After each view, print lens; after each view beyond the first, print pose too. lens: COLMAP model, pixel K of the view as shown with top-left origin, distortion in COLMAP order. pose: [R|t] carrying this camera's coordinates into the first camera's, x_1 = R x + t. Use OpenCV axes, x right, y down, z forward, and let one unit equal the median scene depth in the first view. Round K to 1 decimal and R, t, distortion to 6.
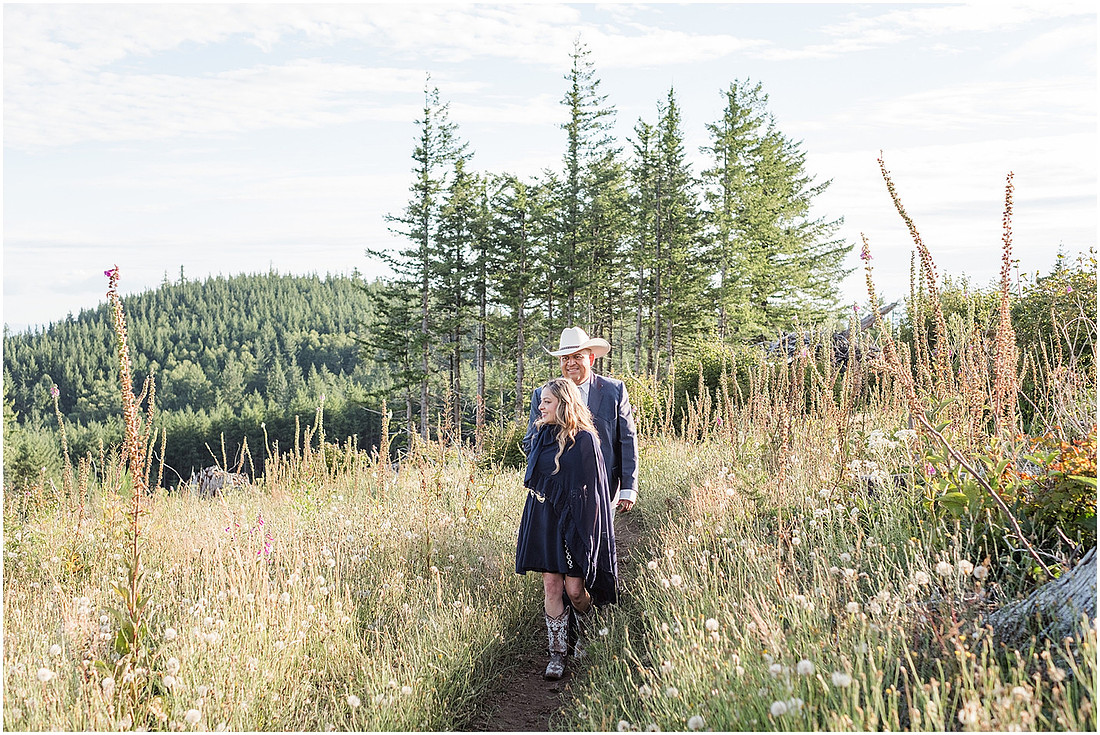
lens RADIAL K [[1432.1, 0, 550.0], [0, 1432.1, 367.5], [0, 0, 1]] dist [-0.006041, -0.005252]
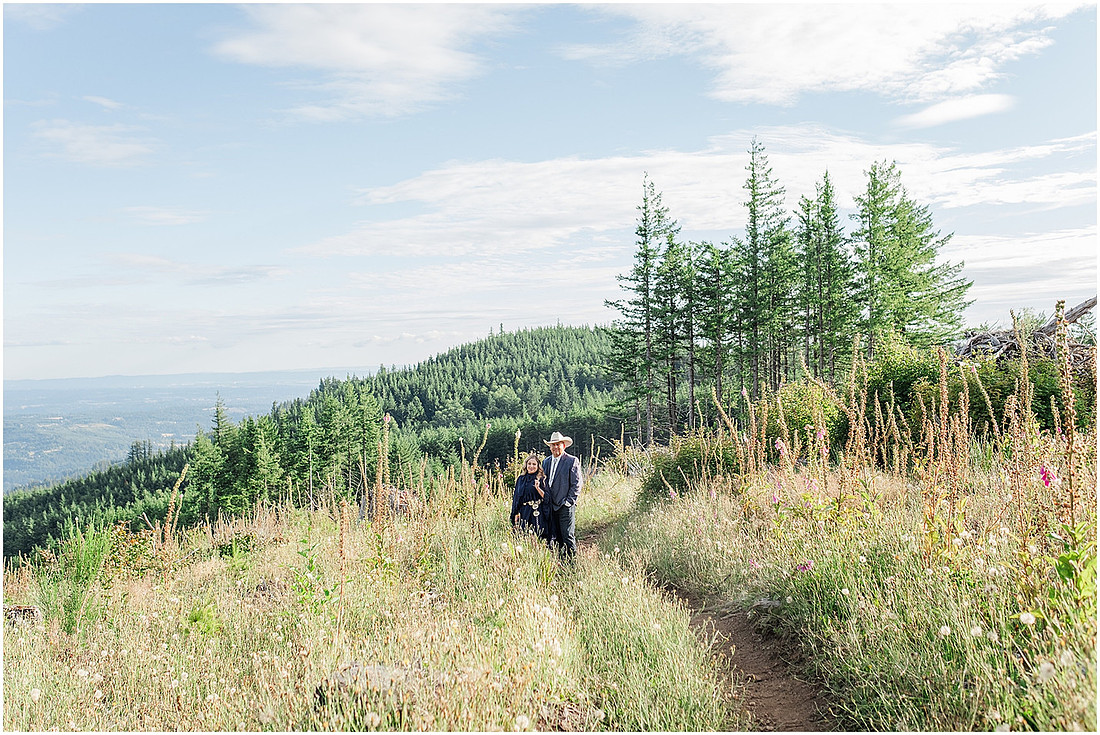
lens RADIAL K [[1131.2, 0, 550.0], [0, 1131.2, 367.5], [0, 0, 1]] dist [-0.014734, -0.011728]
pose [[0.986433, -0.028248, -0.161716, -0.004938], [0.025909, 0.999527, -0.016557, -0.001212], [0.162108, 0.012142, 0.986698, -0.092009]]
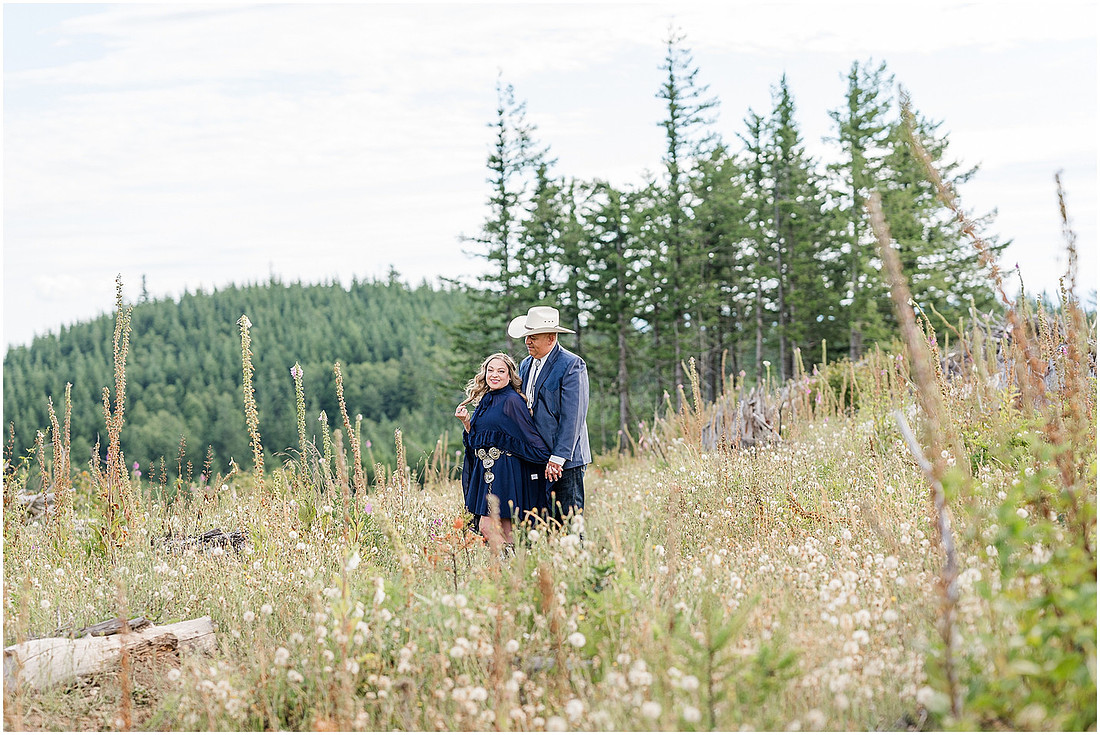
lens RADIAL K [[1432.1, 0, 550.0], [0, 1432.1, 367.5], [0, 0, 1]] dist [-0.006041, -0.005252]
pose [[0.996531, -0.050259, -0.066329, -0.007417], [0.048197, 0.998315, -0.032330, 0.002945], [0.067842, 0.029021, 0.997274, 0.152972]]
